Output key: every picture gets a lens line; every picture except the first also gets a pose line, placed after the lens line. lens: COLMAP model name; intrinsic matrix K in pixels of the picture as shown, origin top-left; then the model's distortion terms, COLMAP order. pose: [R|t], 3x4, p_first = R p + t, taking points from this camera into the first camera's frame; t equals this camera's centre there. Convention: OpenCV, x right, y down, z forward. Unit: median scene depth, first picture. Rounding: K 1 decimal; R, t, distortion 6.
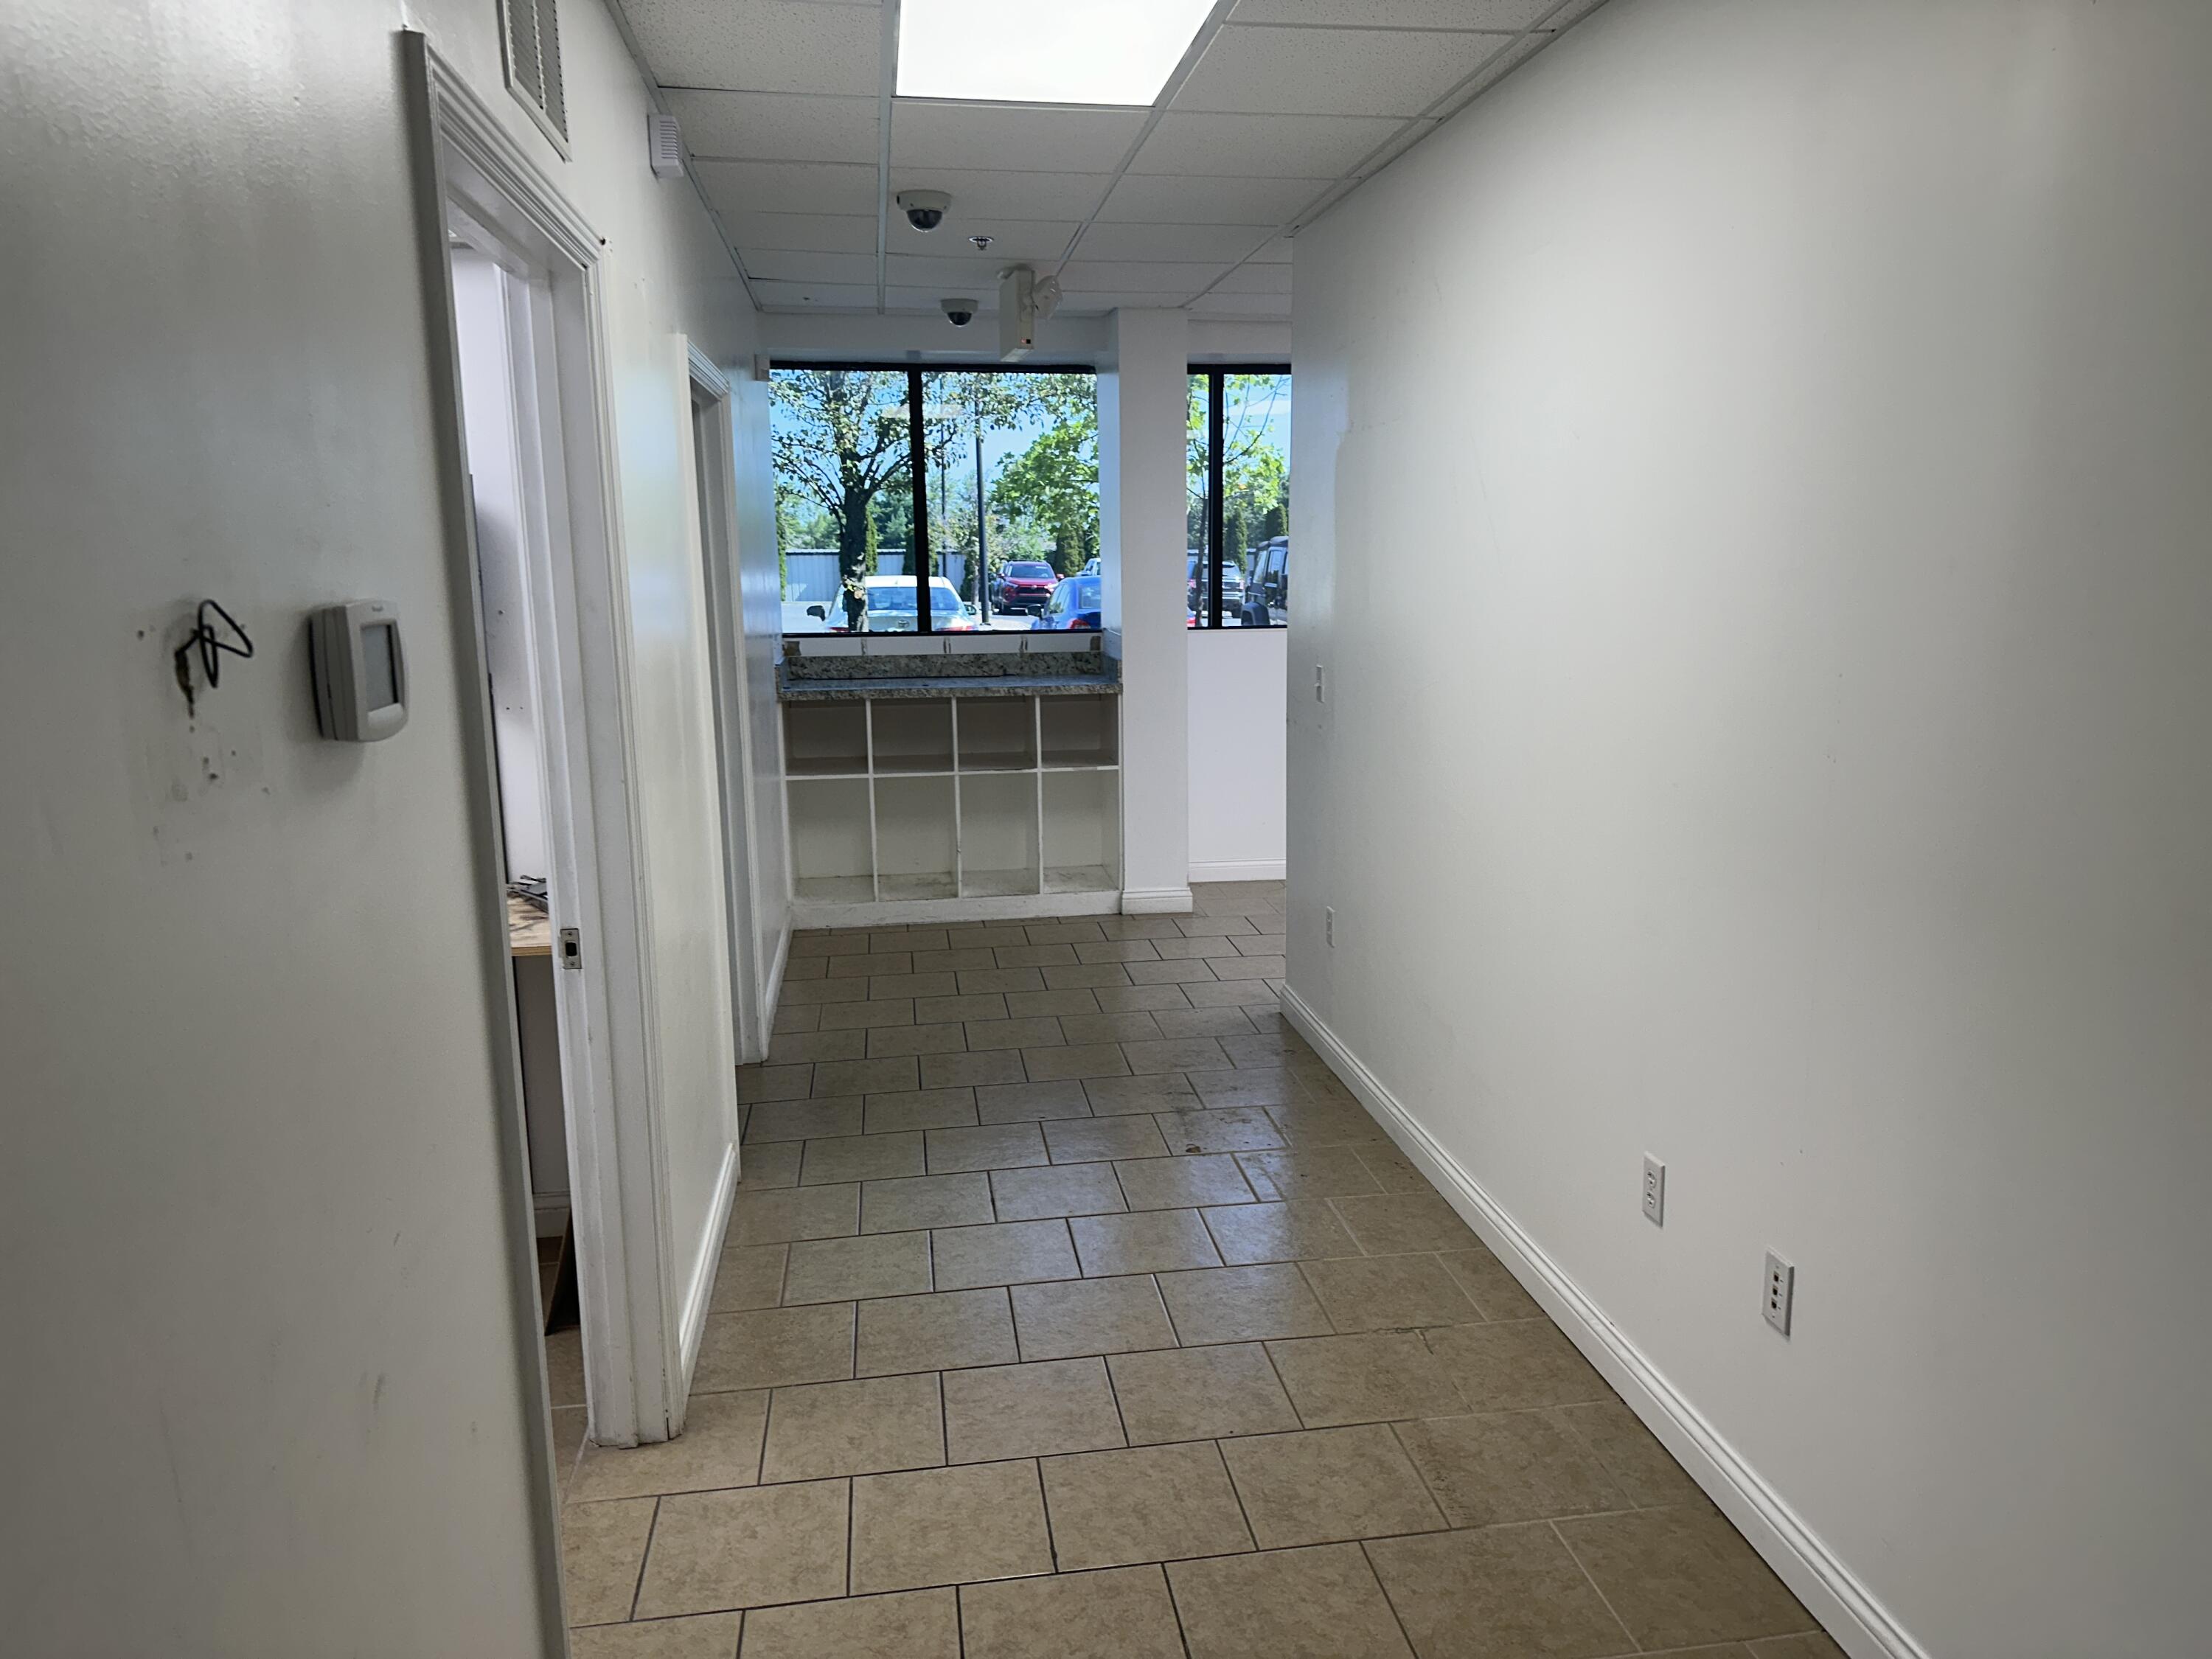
lens RADIAL K [[1552.8, 0, 1095.6], [0, 1552.8, 823.1], [0, 0, 1]] dist [0.092802, -0.124323]
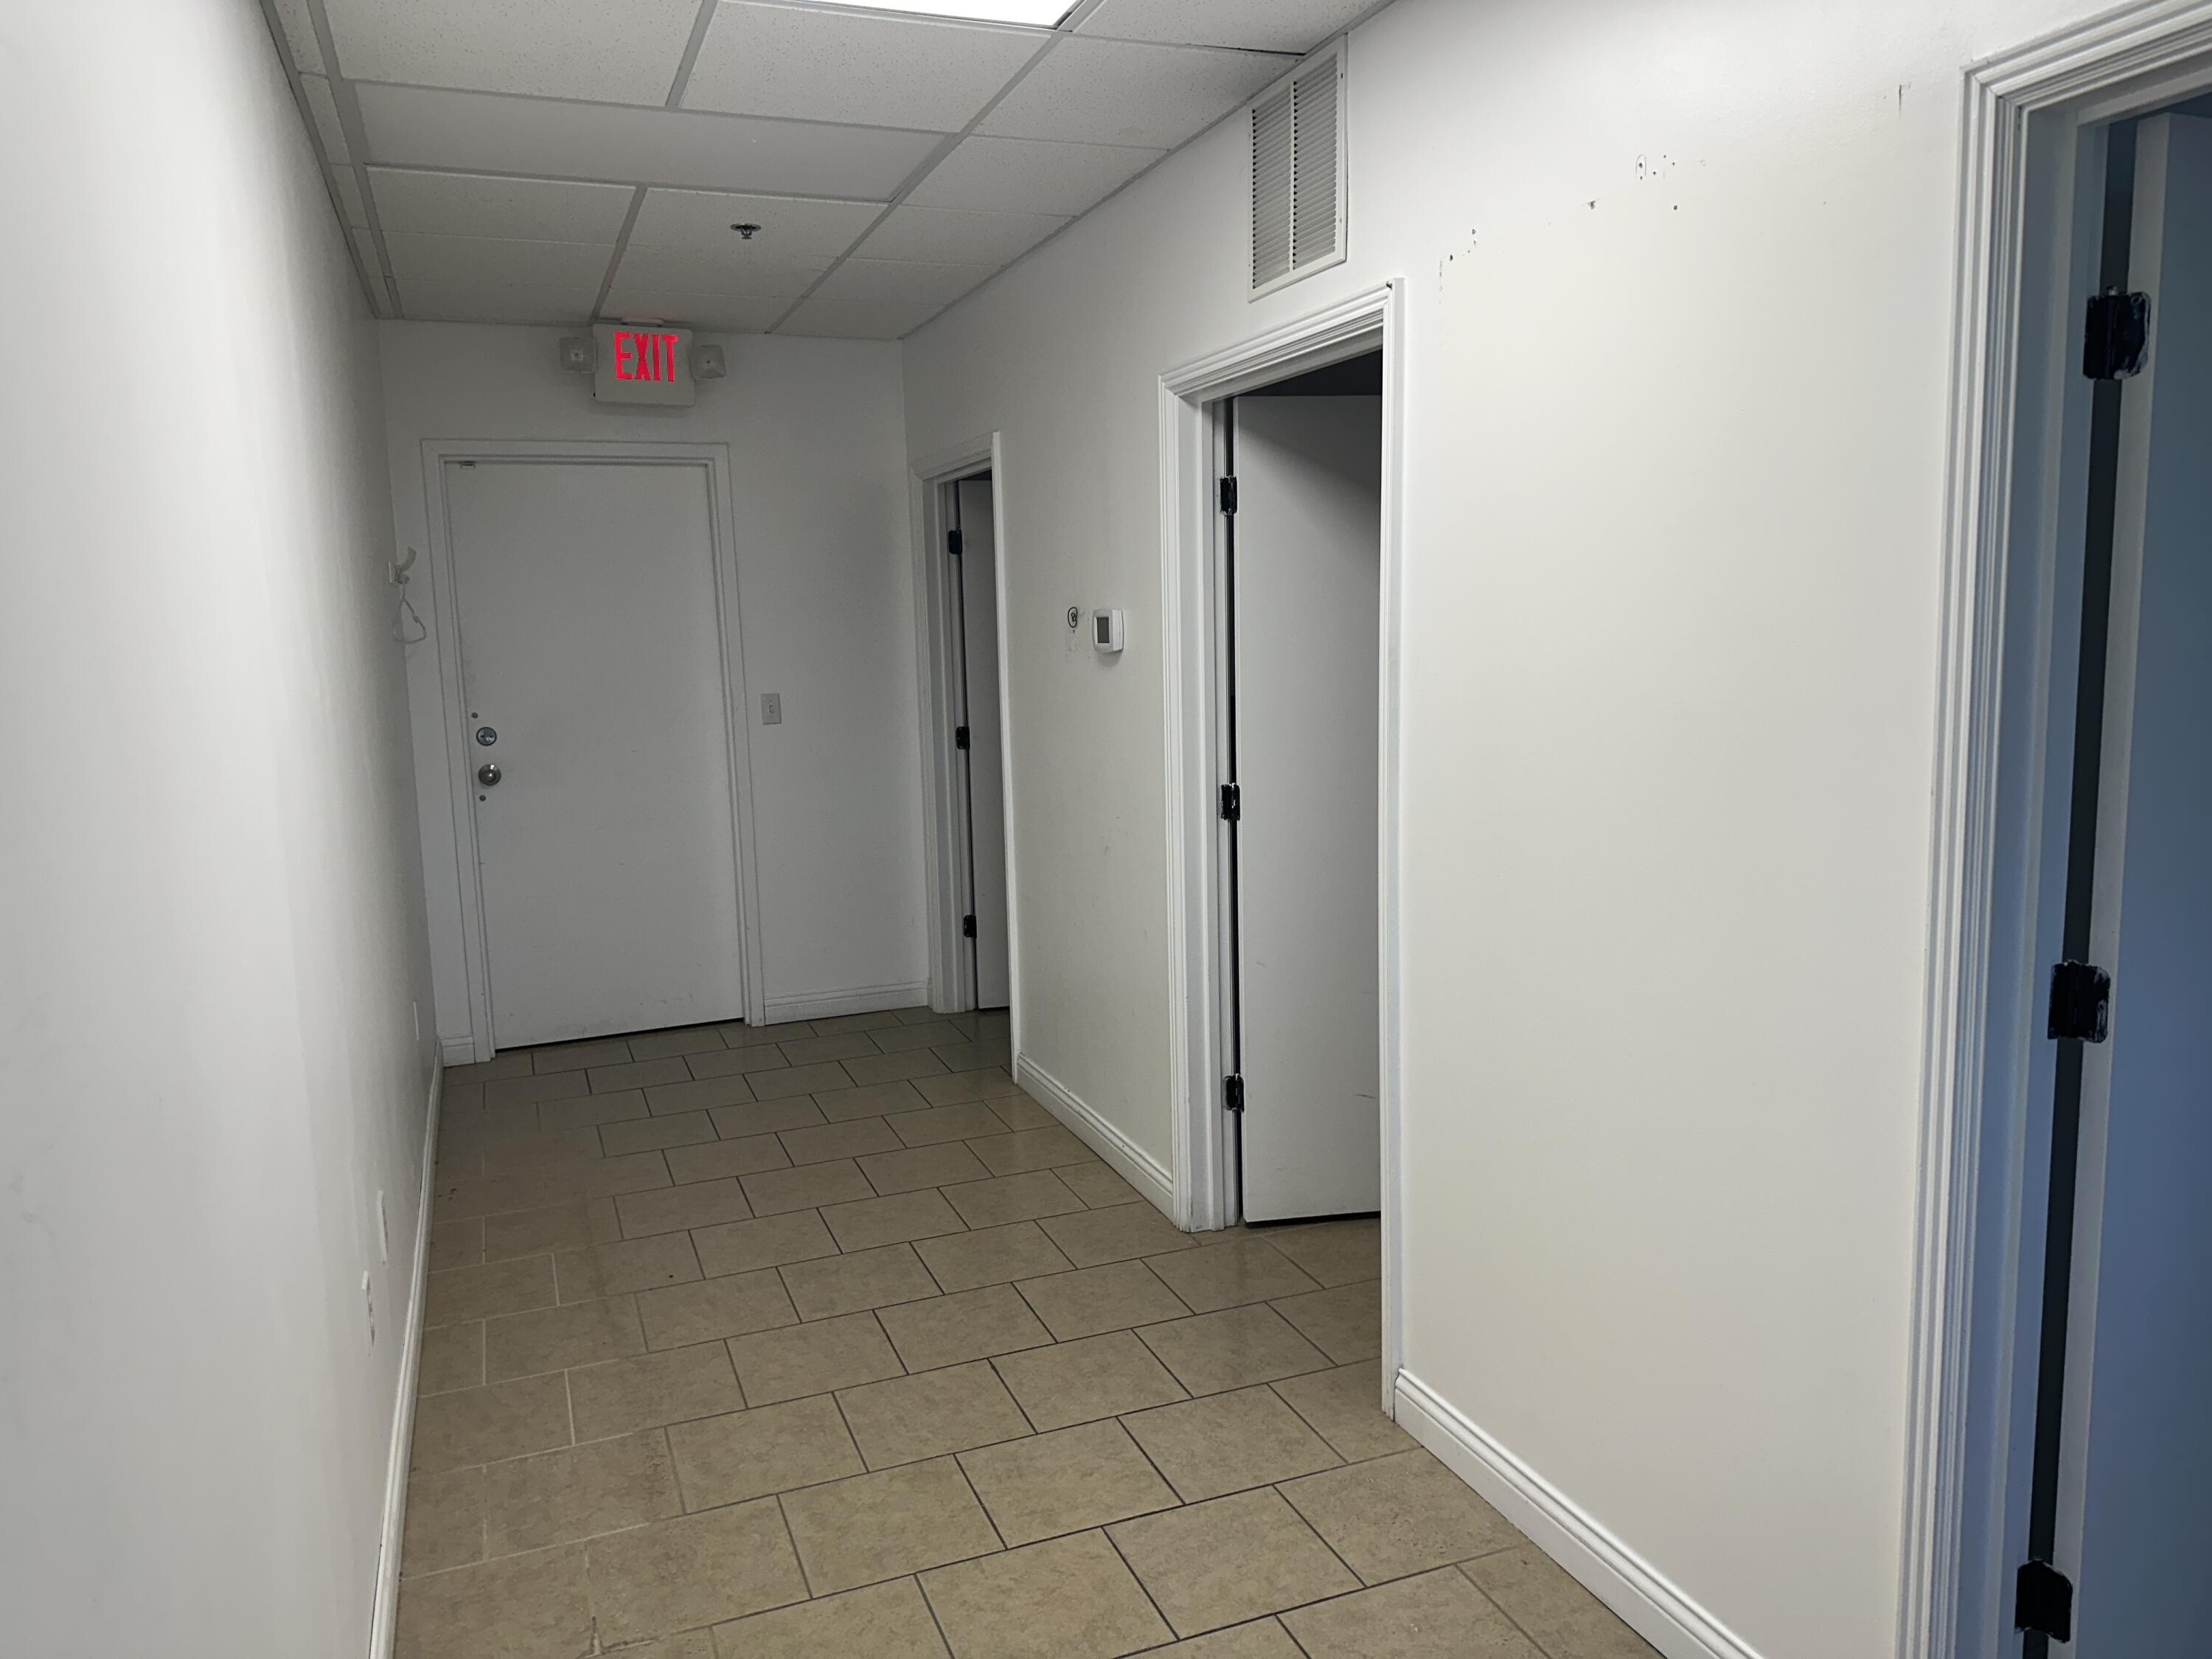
lens RADIAL K [[1552.8, 0, 1095.6], [0, 1552.8, 823.1], [0, 0, 1]] dist [0.092802, -0.124323]
pose [[-0.971680, 0.069718, -0.225781, 0.136038], [-0.001523, 0.953618, 0.301016, -0.311328], [0.236295, 0.292835, -0.926506, 1.876942]]
